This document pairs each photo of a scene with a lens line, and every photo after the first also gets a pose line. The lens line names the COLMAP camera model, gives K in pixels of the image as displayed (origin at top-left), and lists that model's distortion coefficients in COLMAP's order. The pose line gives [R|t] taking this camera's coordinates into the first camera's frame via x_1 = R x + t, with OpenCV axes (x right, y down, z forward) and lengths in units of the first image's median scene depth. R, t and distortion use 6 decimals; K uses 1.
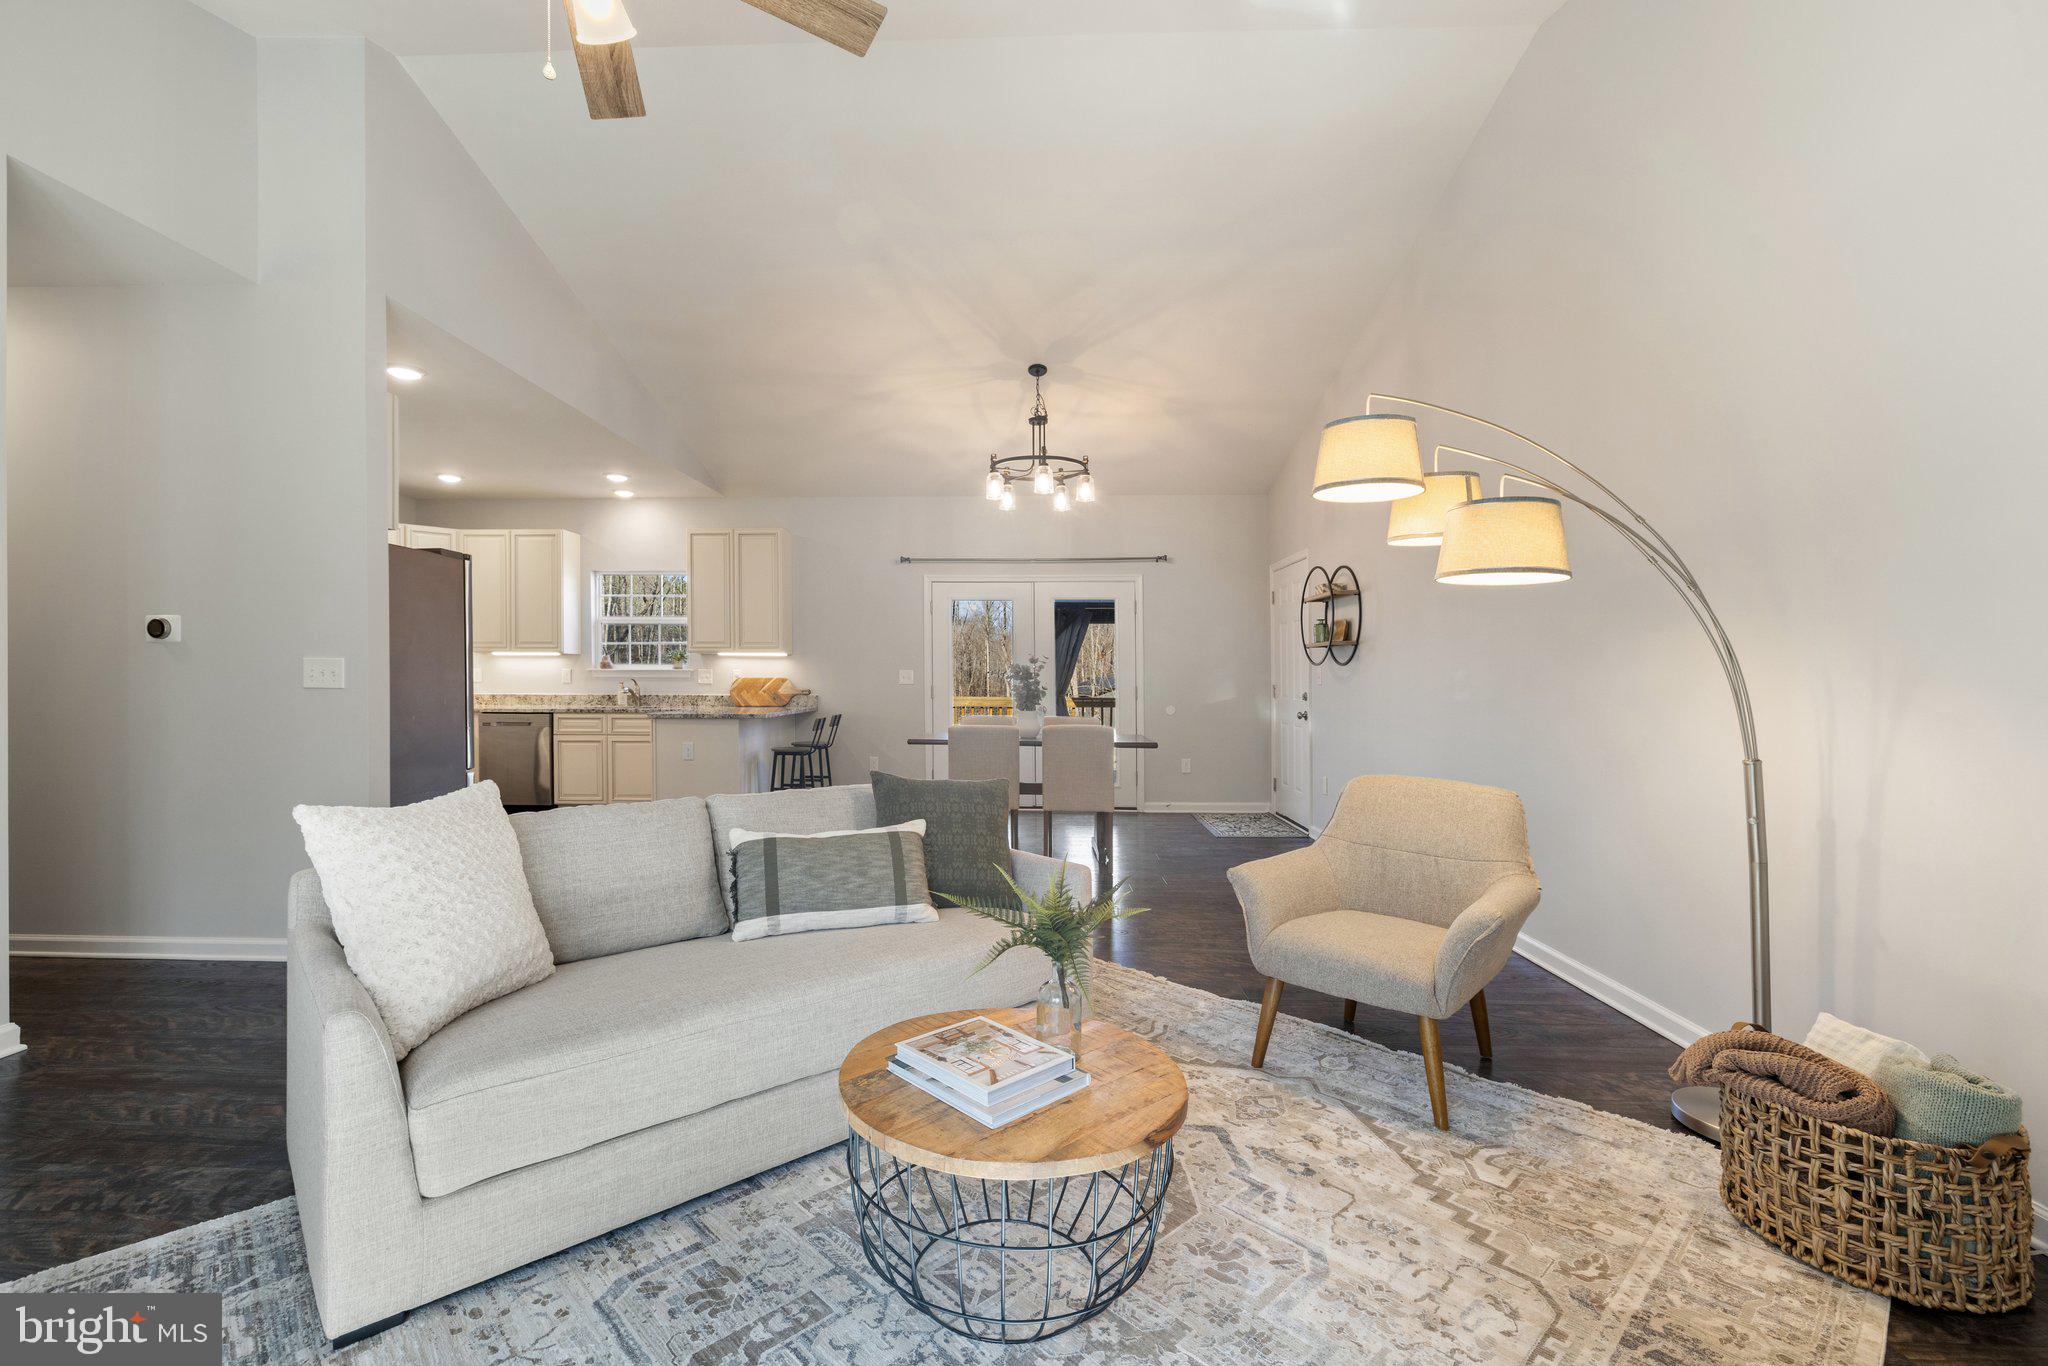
lens RADIAL K [[890.9, 0, 992.3], [0, 890.9, 672.6], [0, 0, 1]] dist [-0.002005, 0.000752]
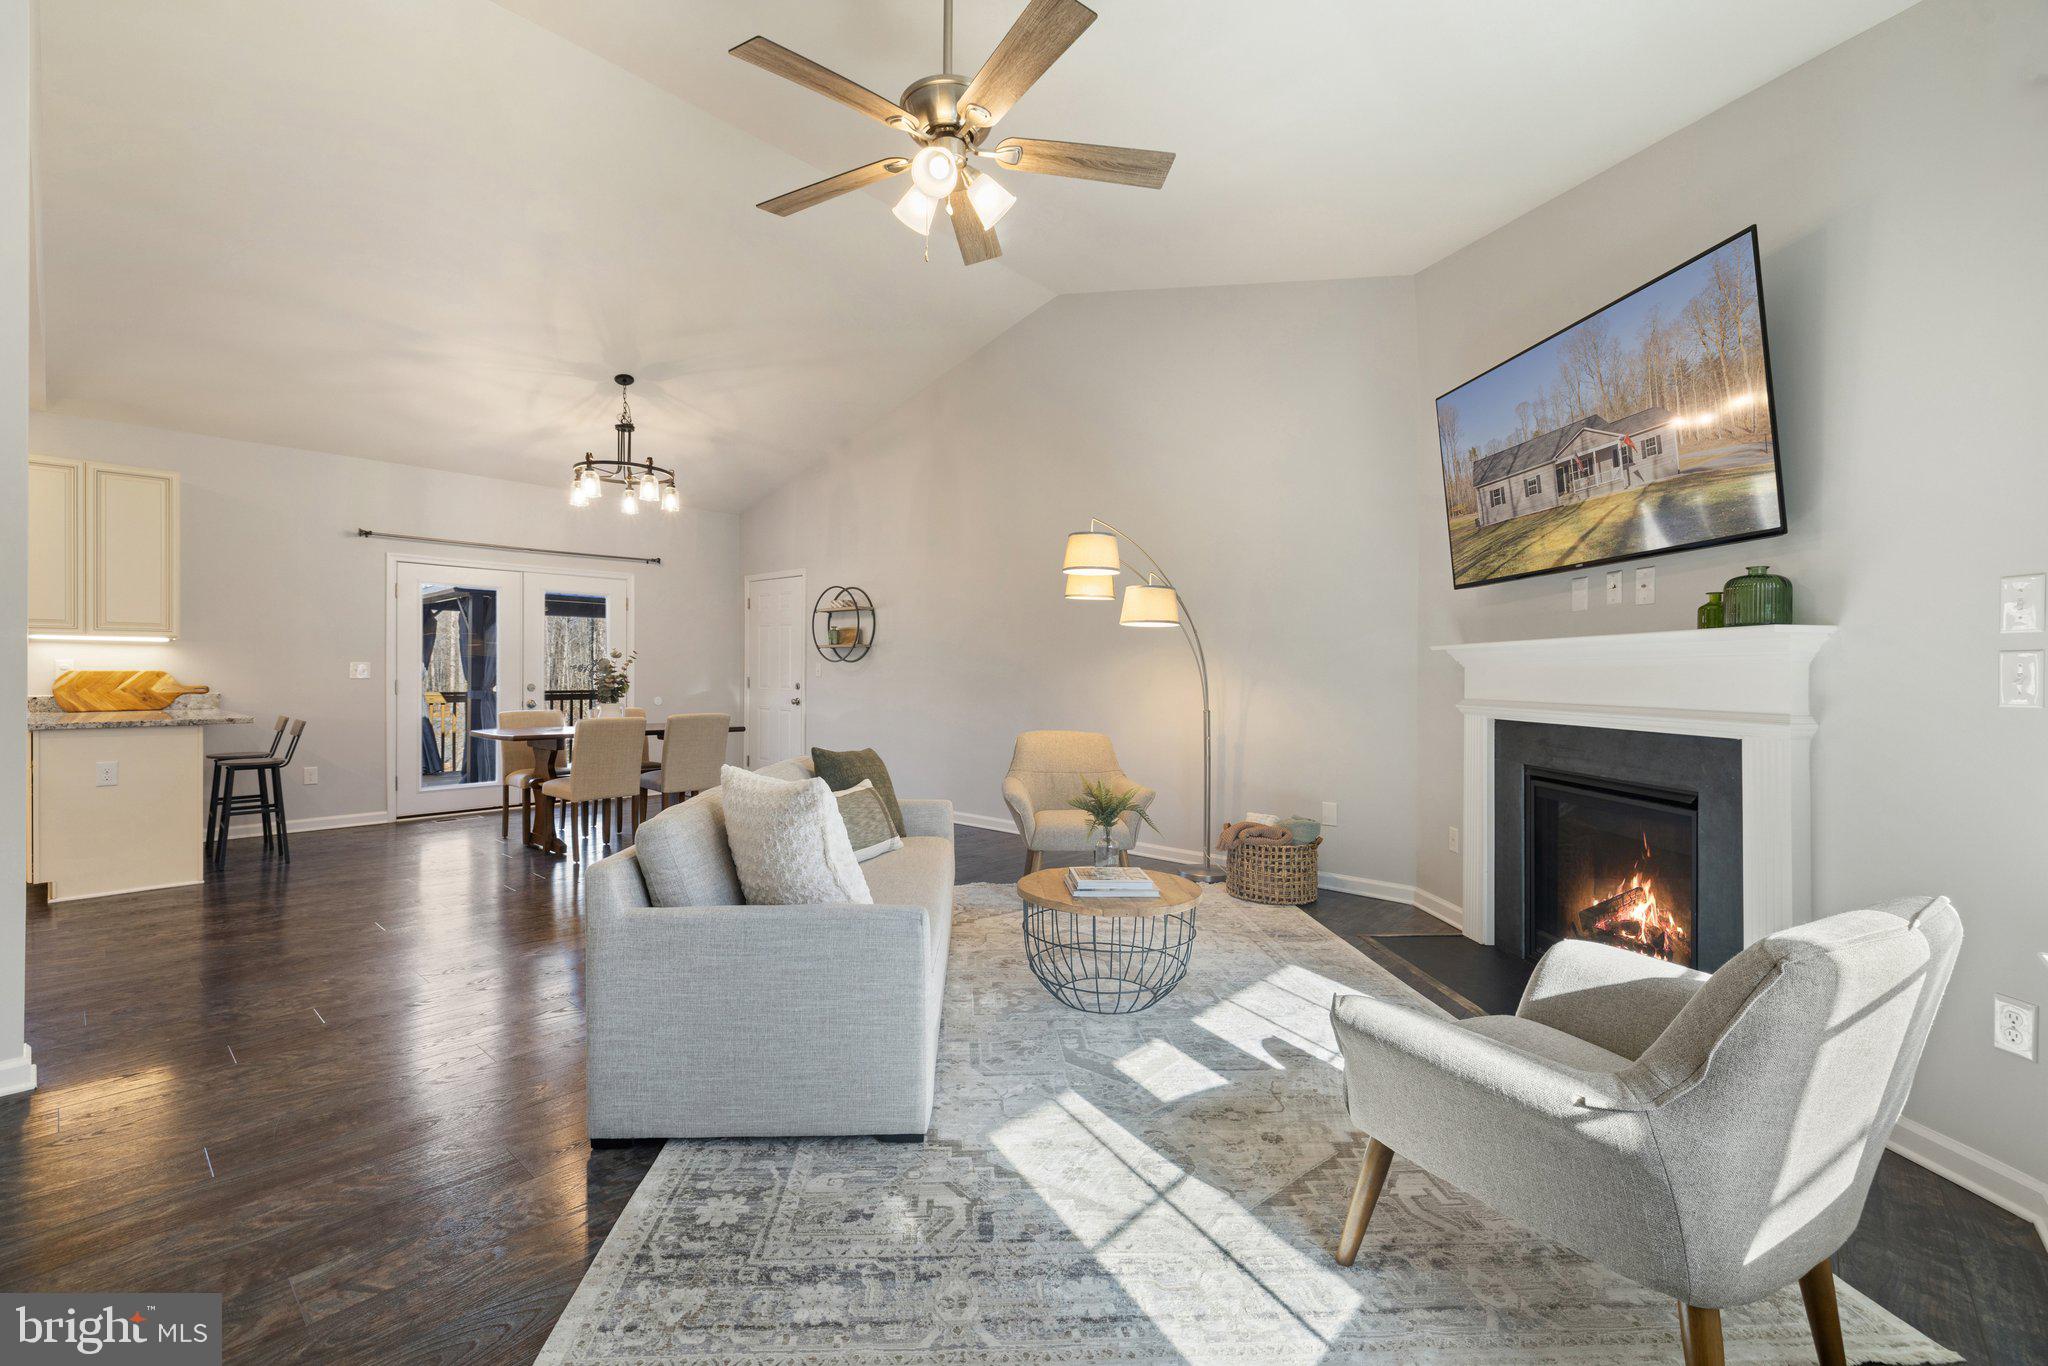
lens RADIAL K [[866.8, 0, 997.0], [0, 866.8, 665.5], [0, 0, 1]] dist [0.000320, 0.000474]
pose [[0.648027, 0.004550, 0.761604, -0.338654], [-0.005986, 0.999982, -0.000880, -0.002632], [-0.761594, -0.003989, 0.648042, -0.000636]]
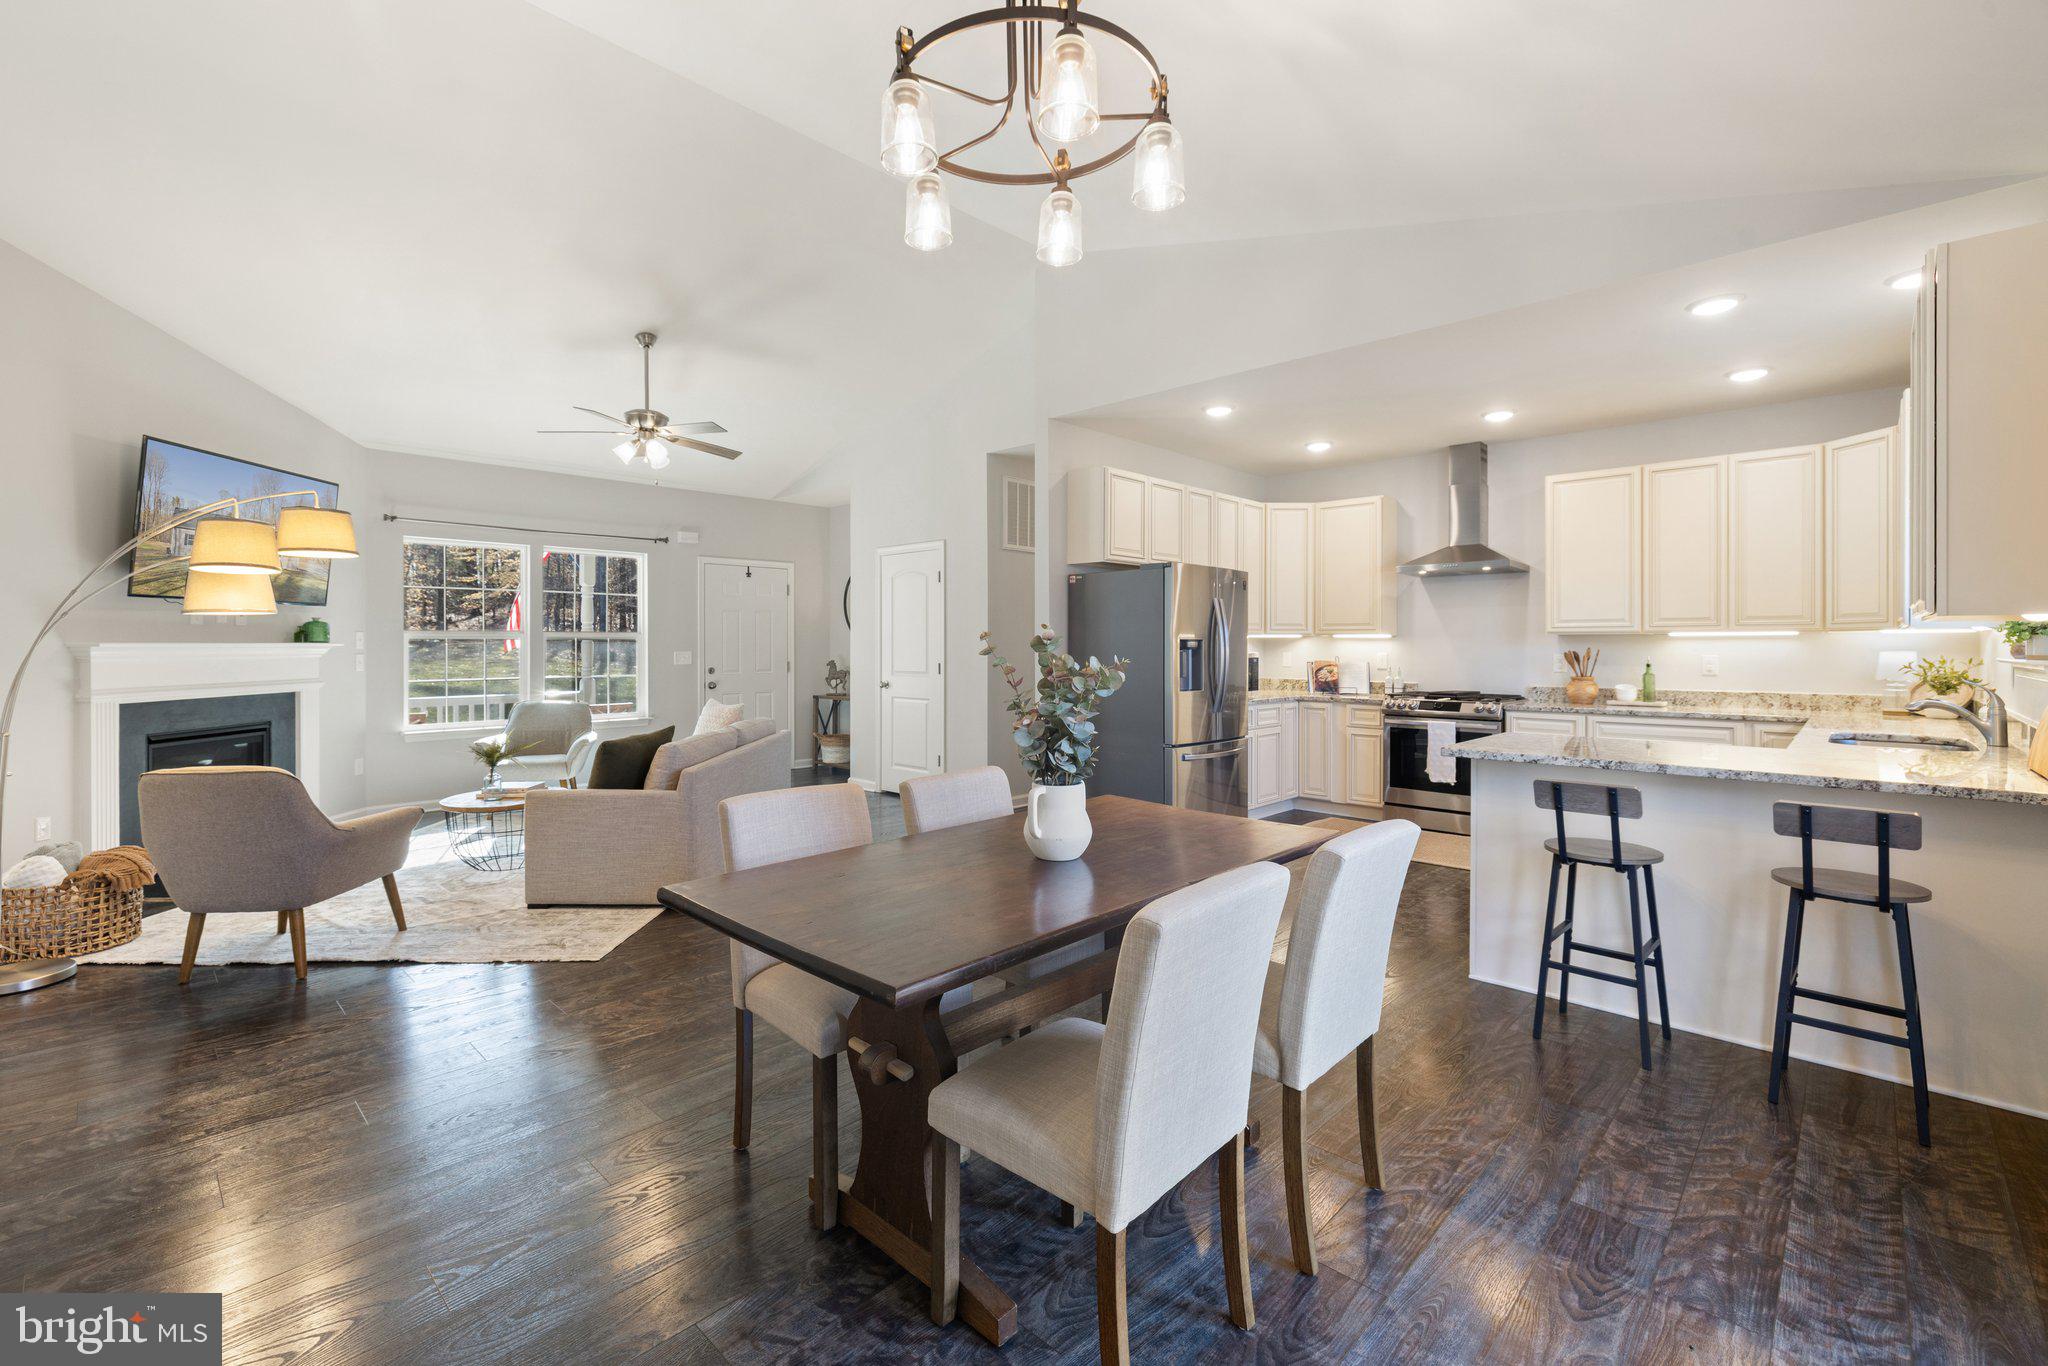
lens RADIAL K [[890.9, 0, 1003.4], [0, 890.9, 632.6], [0, 0, 1]] dist [-0.002005, 0.000752]
pose [[-0.663625, -0.015635, -0.747902, 0.250154], [0.002151, 0.999738, -0.022808, -0.008280], [0.748062, -0.016744, -0.663417, 0.943985]]
